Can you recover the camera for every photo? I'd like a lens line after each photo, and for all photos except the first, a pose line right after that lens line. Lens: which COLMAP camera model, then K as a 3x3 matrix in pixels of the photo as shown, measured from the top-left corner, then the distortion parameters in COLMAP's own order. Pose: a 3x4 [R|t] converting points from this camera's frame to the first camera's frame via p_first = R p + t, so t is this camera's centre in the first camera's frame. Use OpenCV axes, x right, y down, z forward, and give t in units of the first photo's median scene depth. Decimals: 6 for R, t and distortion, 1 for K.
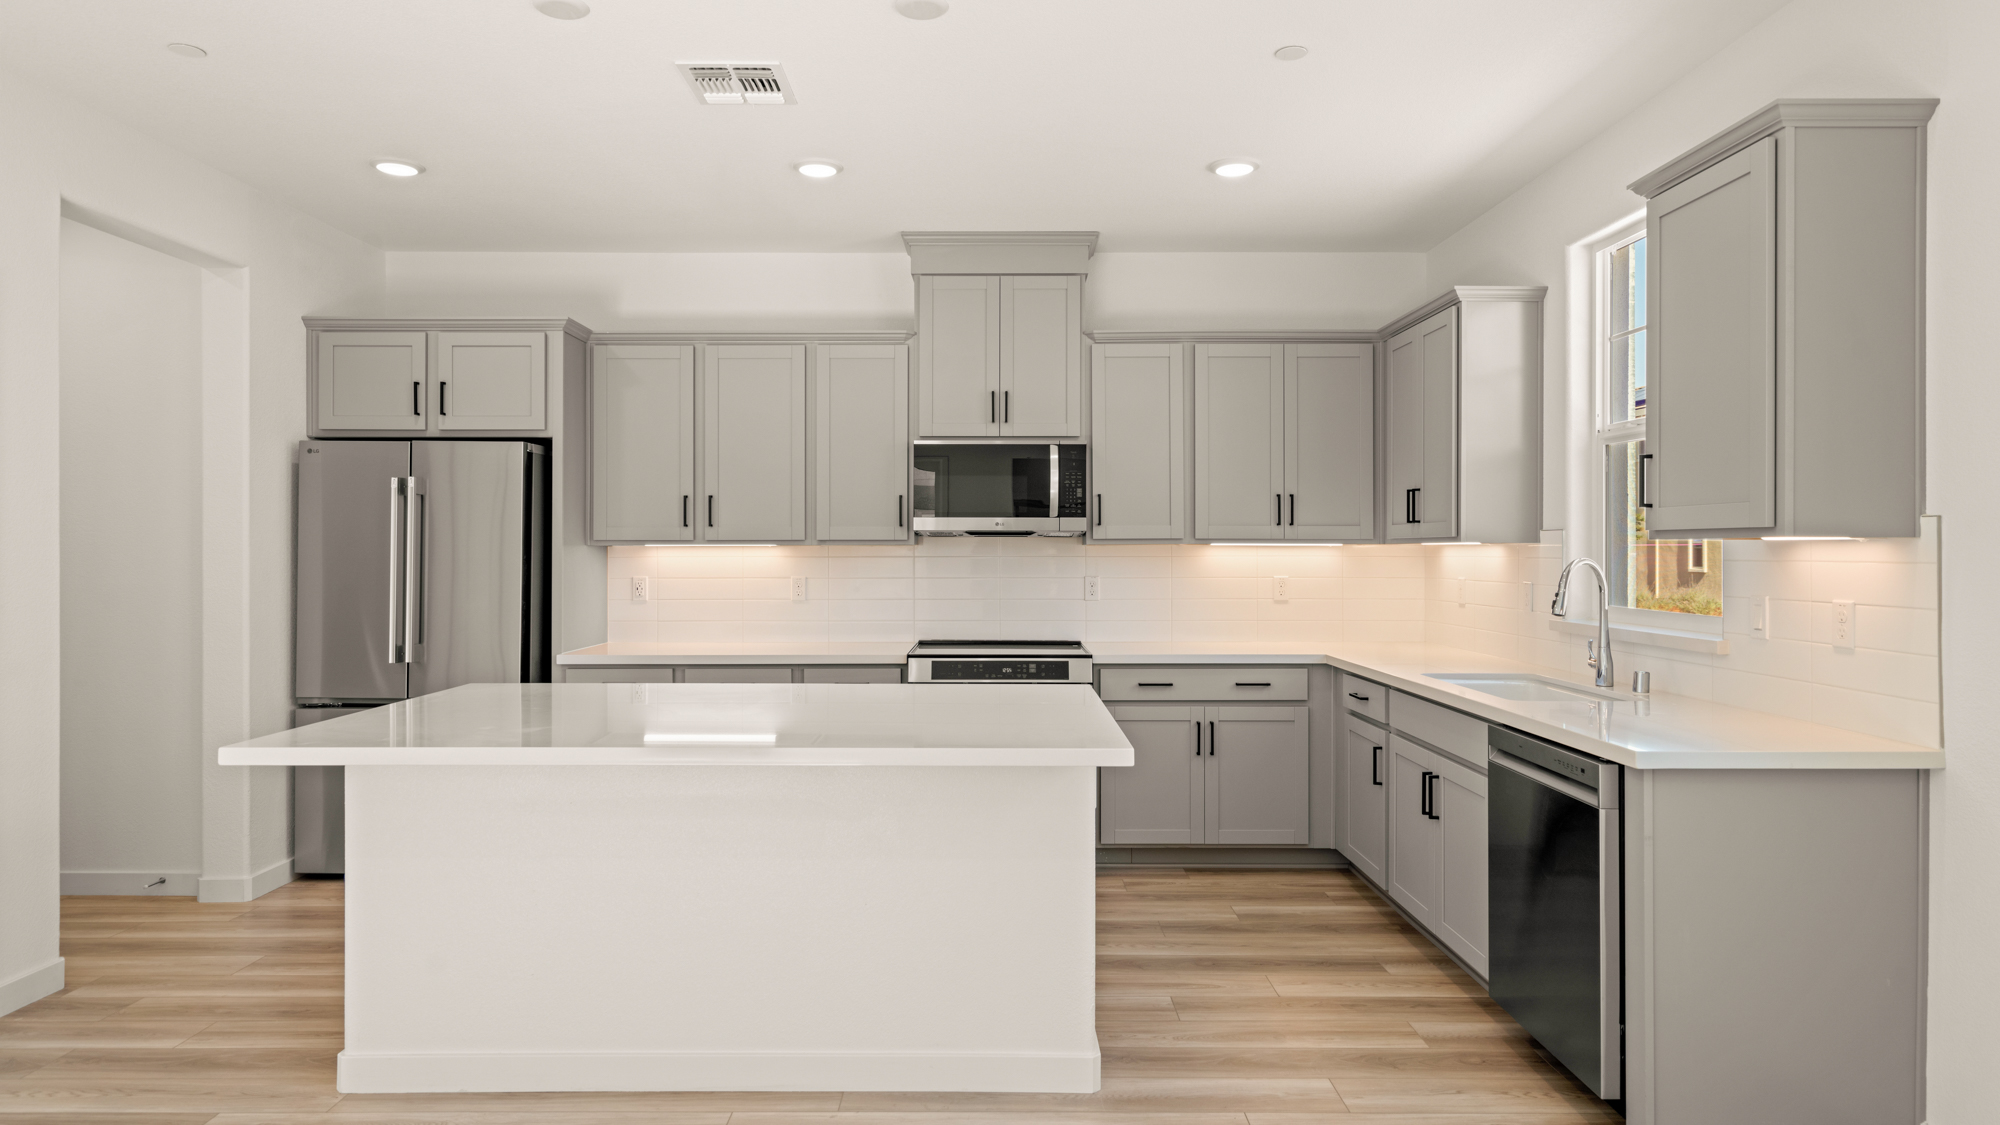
lens RADIAL K [[1166.1, 0, 997.5], [0, 1166.1, 553.8], [0, 0, 1]] dist [-0.006886, 0.016374]
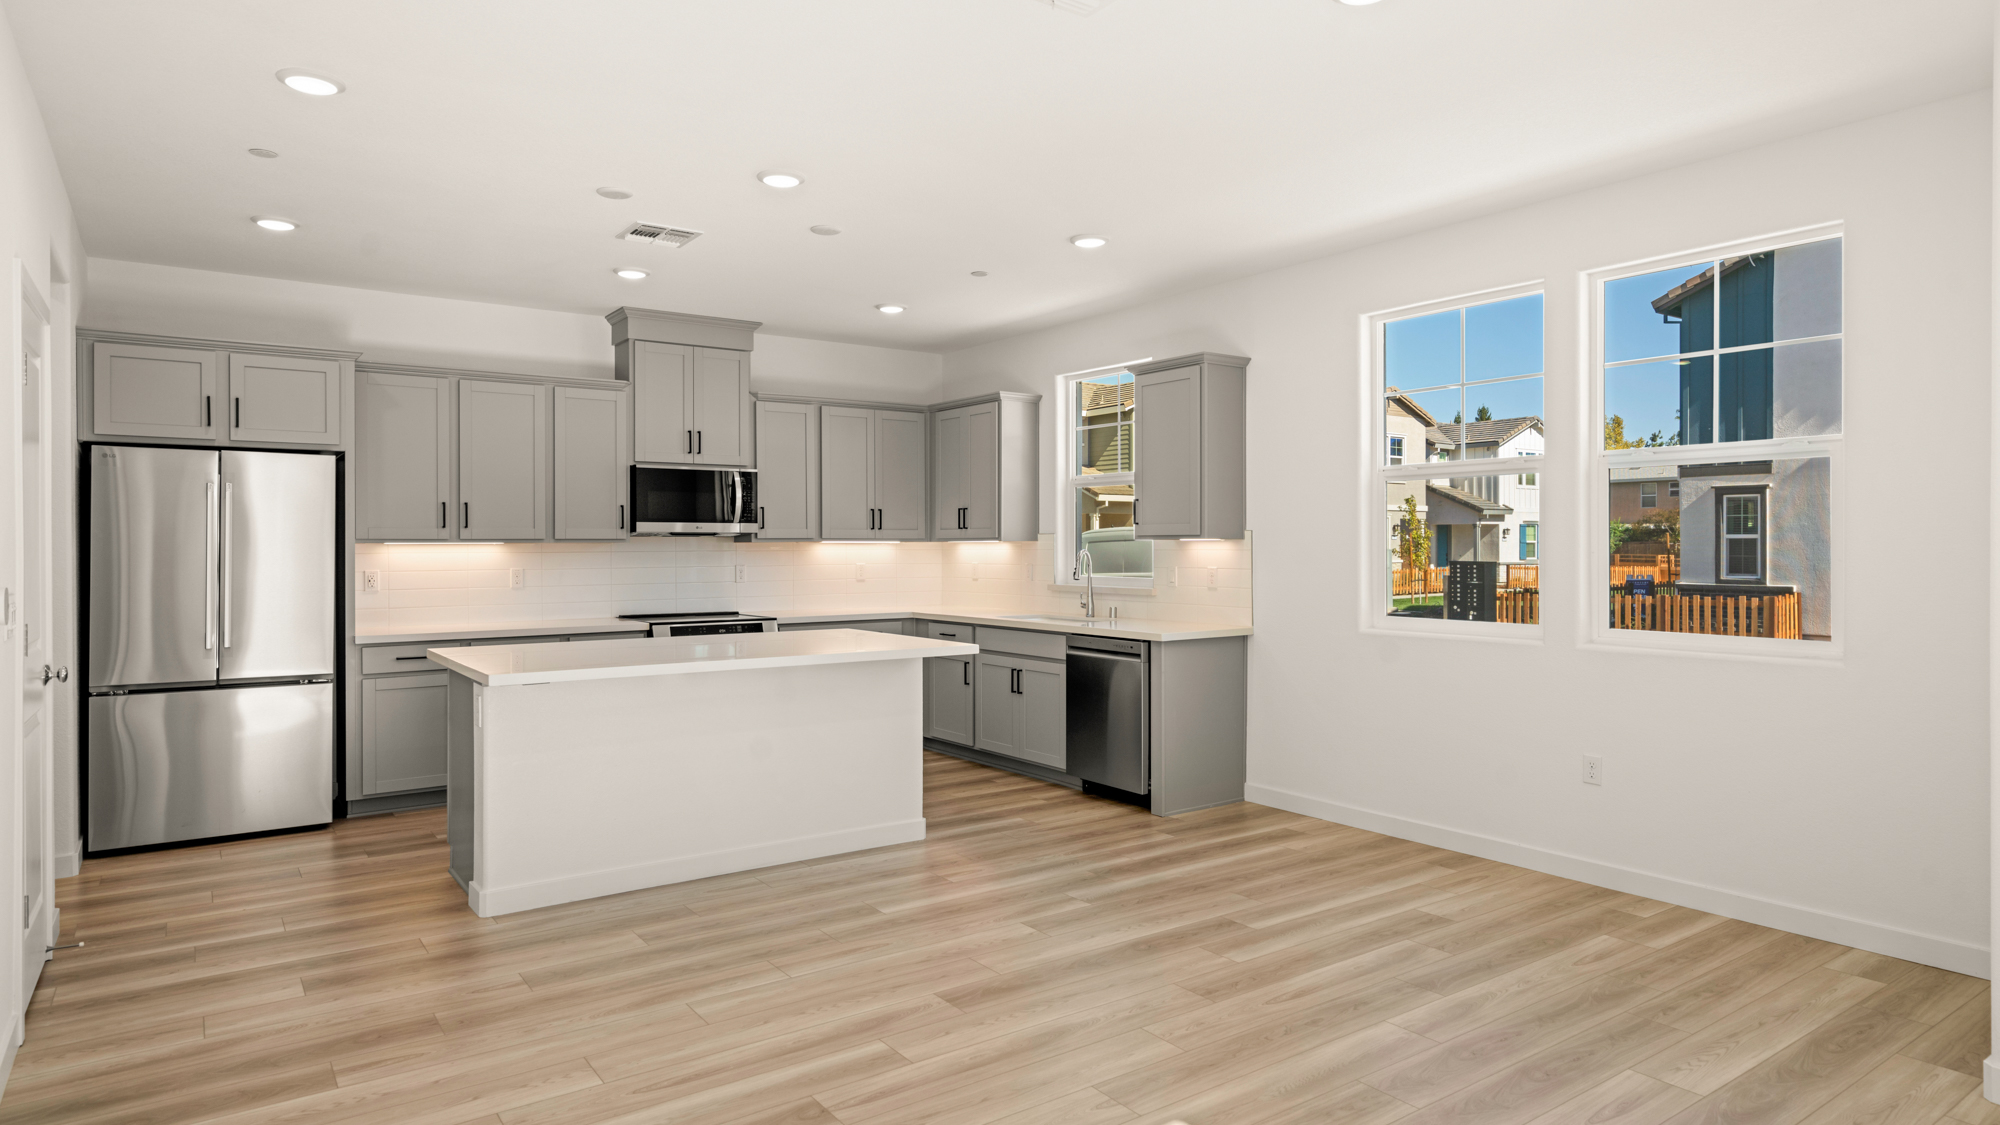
lens RADIAL K [[1131.2, 0, 1000.0], [0, 1131.2, 562.5], [0, 0, 1]] dist [0.001308, 0.000333]
pose [[0.812754, -0.011587, 0.582492, -0.493112], [0.005175, 0.999906, 0.012670, 0.000778], [-0.582584, -0.007284, 0.812738, -0.301538]]
